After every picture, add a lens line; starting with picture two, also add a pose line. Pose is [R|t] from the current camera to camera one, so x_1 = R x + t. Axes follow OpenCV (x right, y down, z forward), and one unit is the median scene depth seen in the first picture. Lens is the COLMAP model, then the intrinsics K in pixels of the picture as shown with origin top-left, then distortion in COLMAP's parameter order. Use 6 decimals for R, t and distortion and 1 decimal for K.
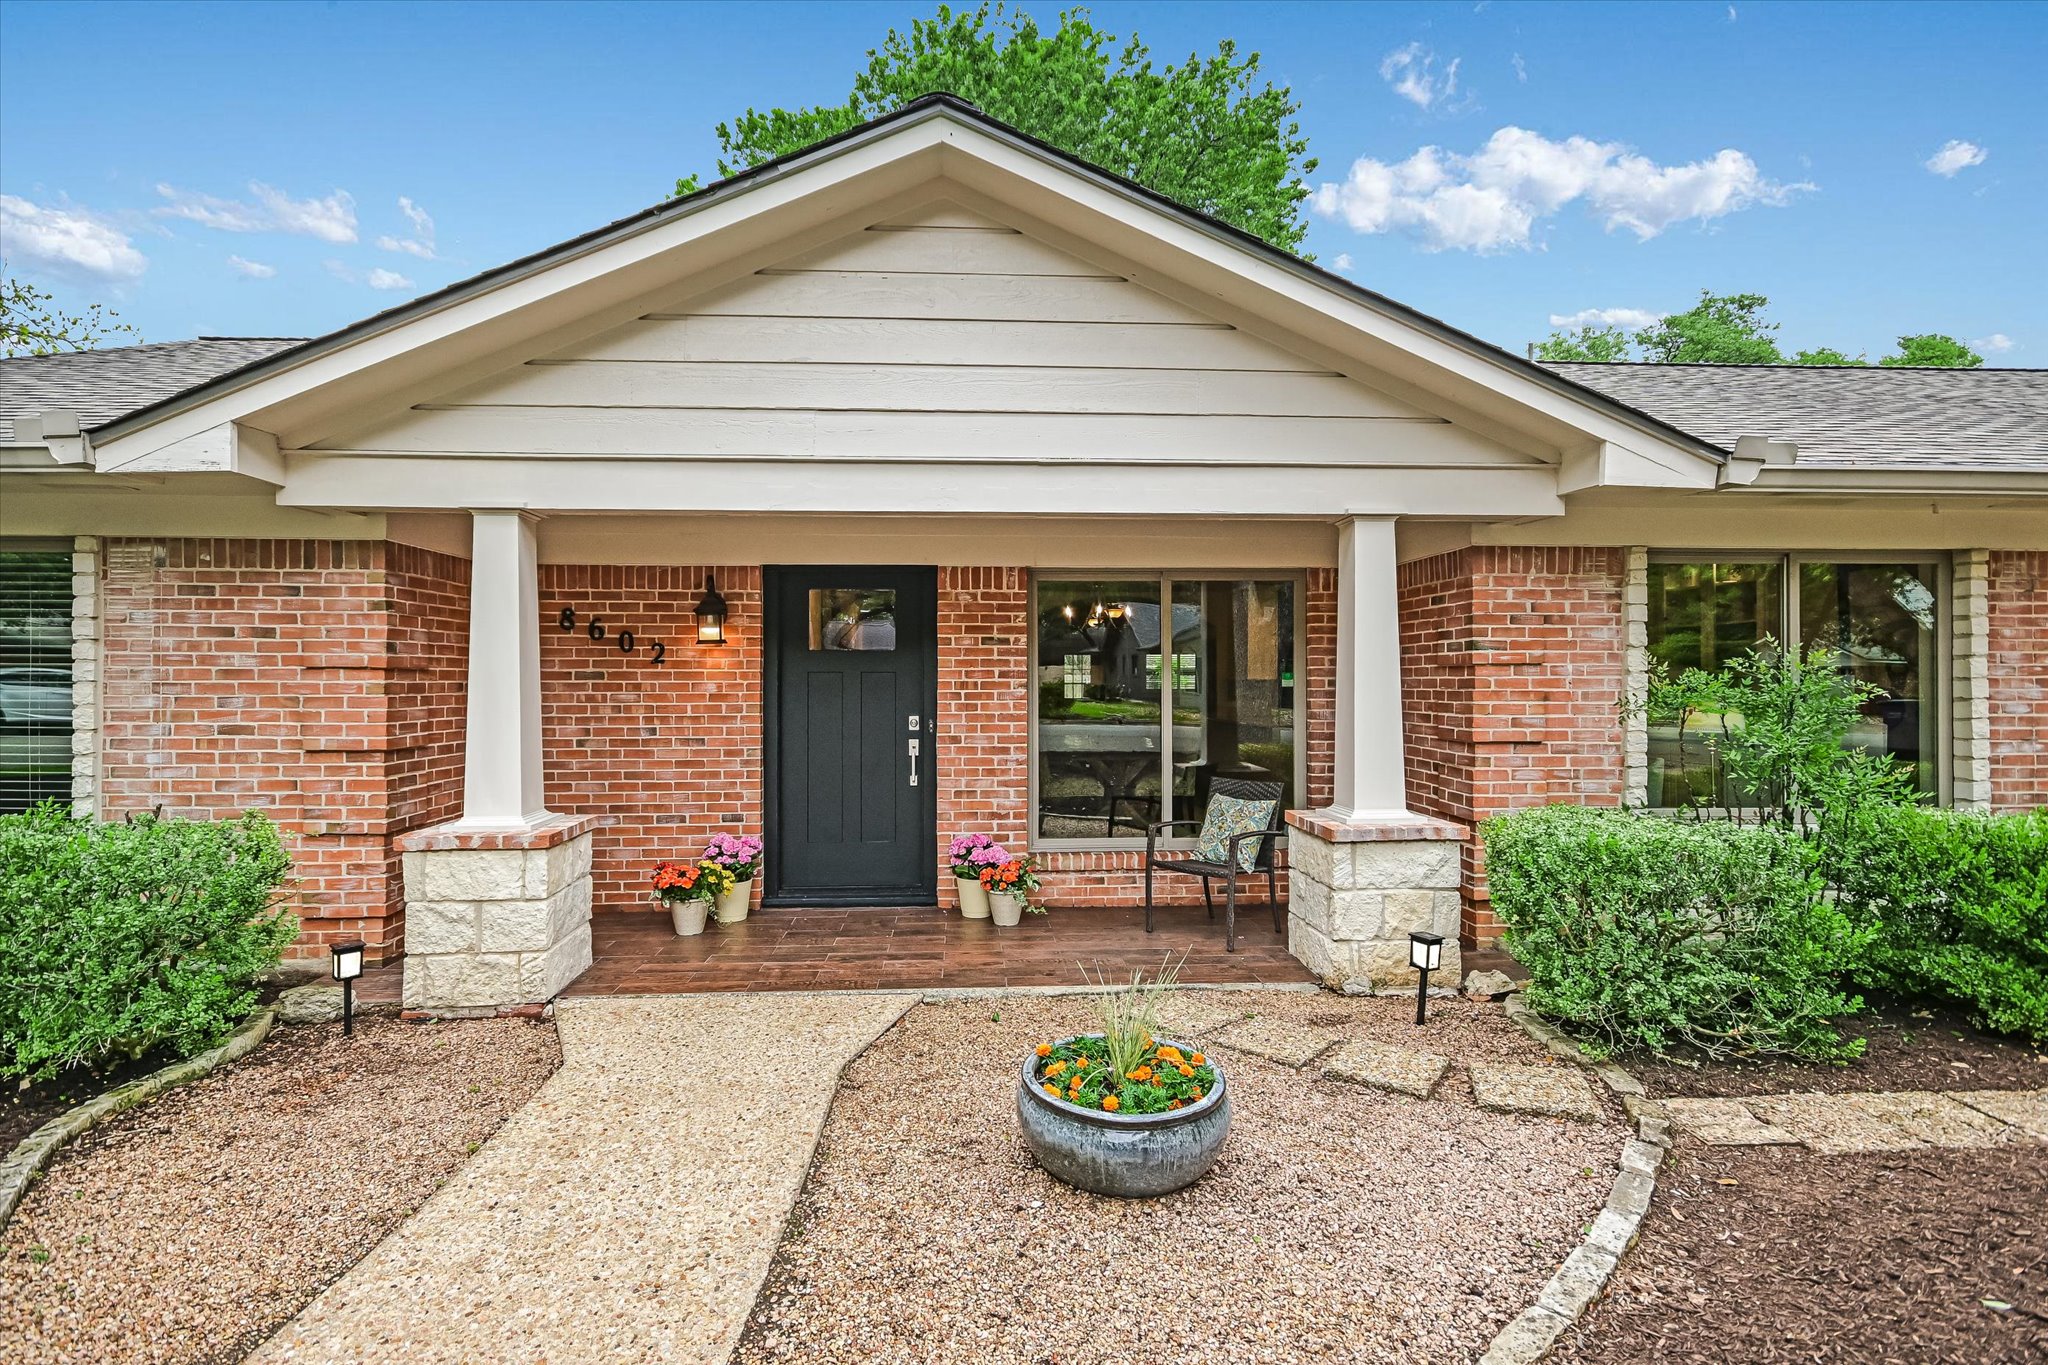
lens RADIAL K [[968.1, 0, 1013.6], [0, 968.1, 674.8], [0, 0, 1]] dist [0.011688, -0.000407]
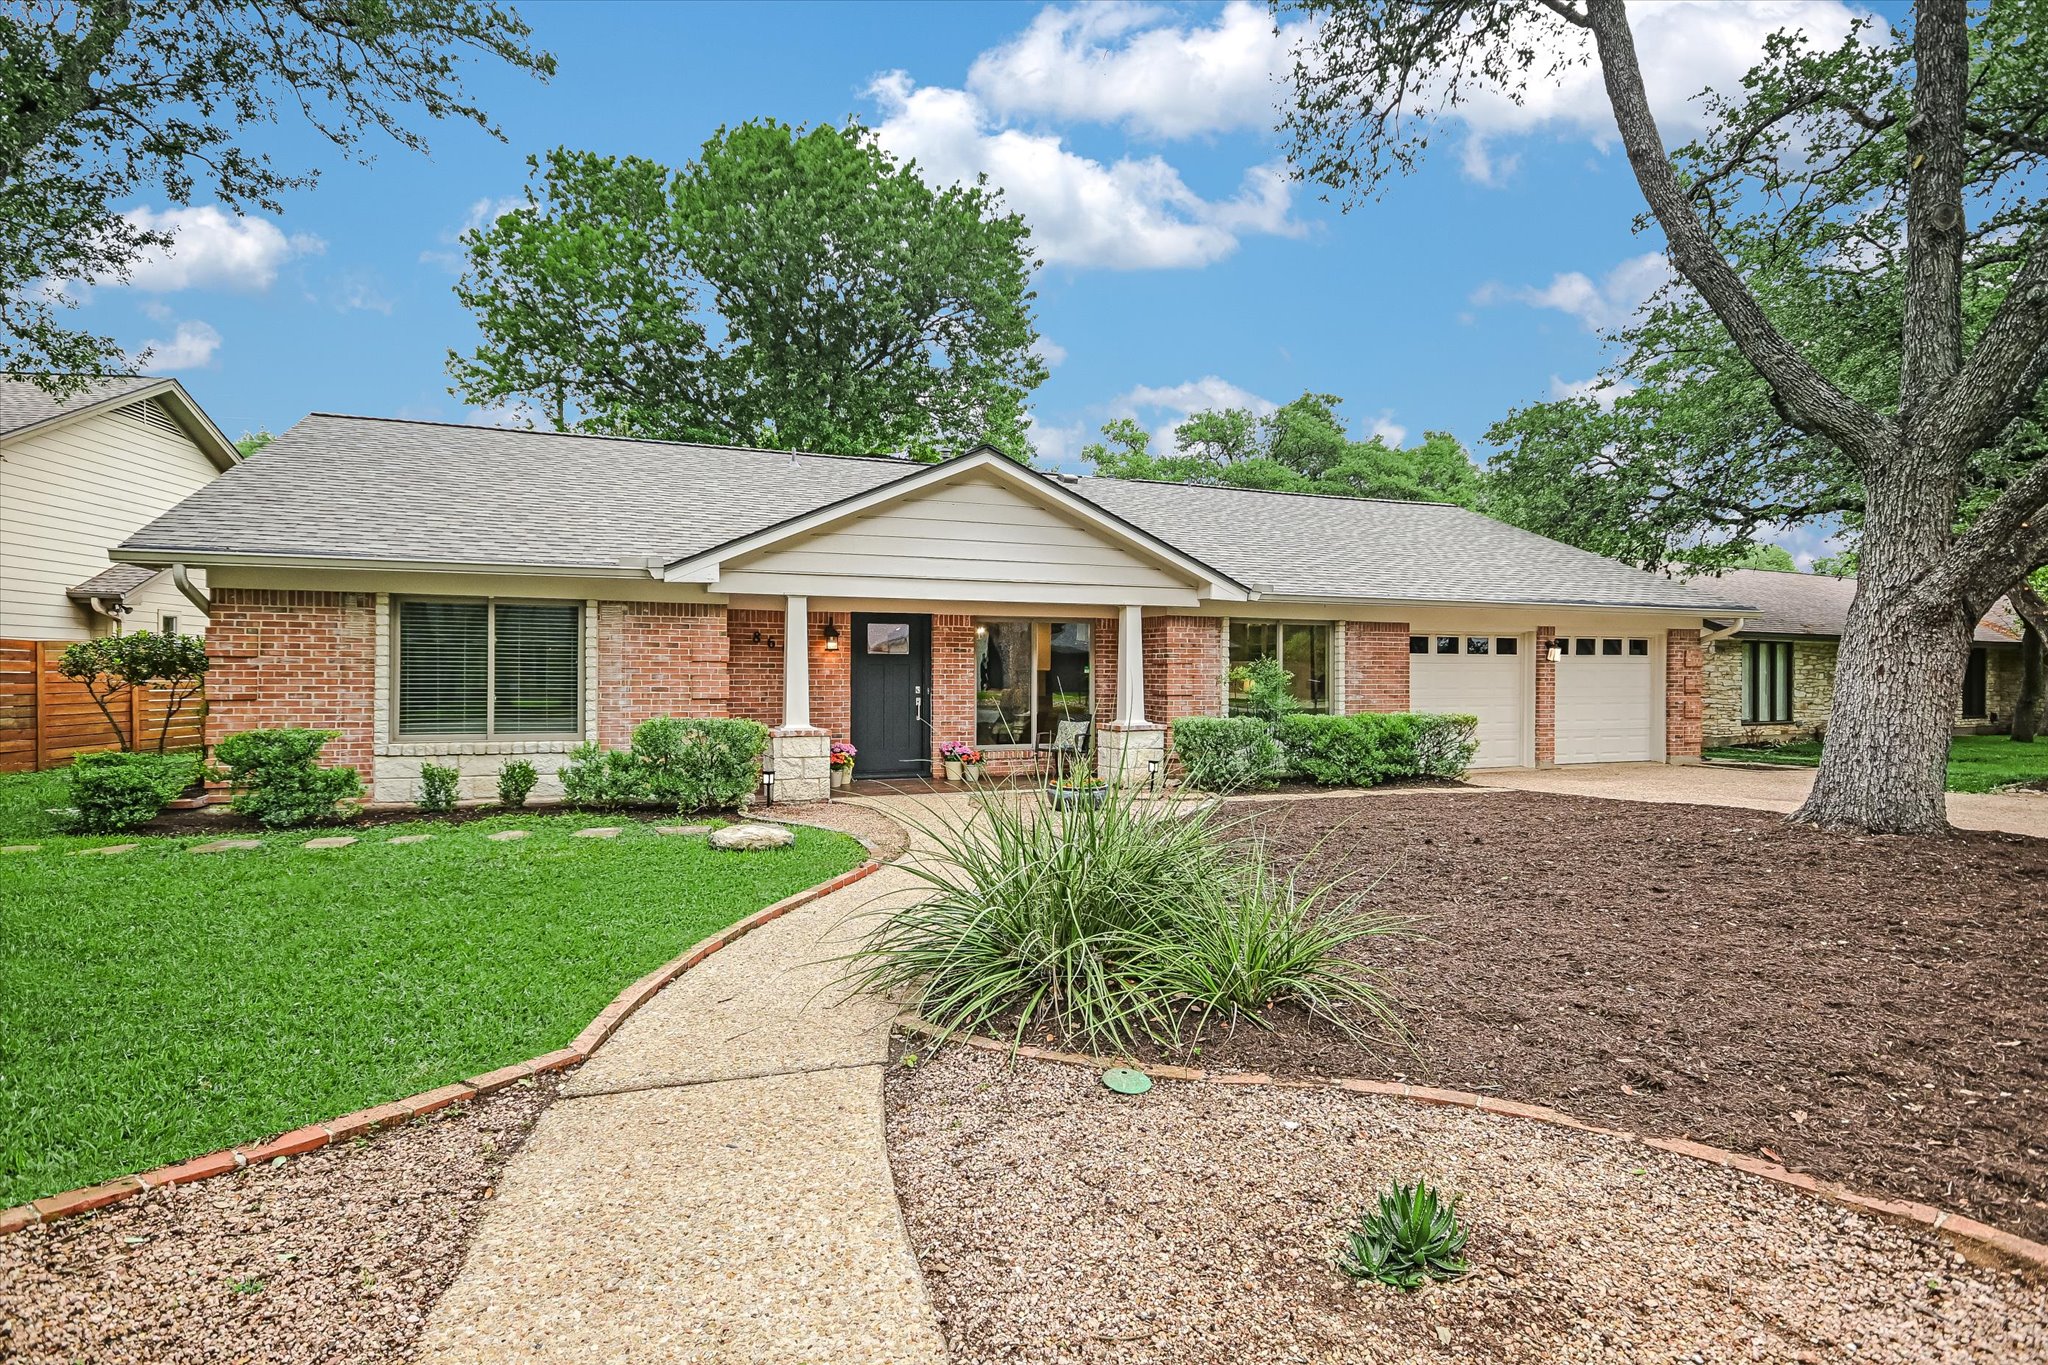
lens RADIAL K [[1028.8, 0, 1026.2], [0, 1028.8, 670.1], [0, 0, 1]] dist [0.018679, -0.007420]
pose [[0.945808, 0.005326, 0.324681, -0.711896], [-0.006805, 0.999971, 0.003420, -0.000403], [-0.324654, -0.005444, 0.945817, -1.352920]]
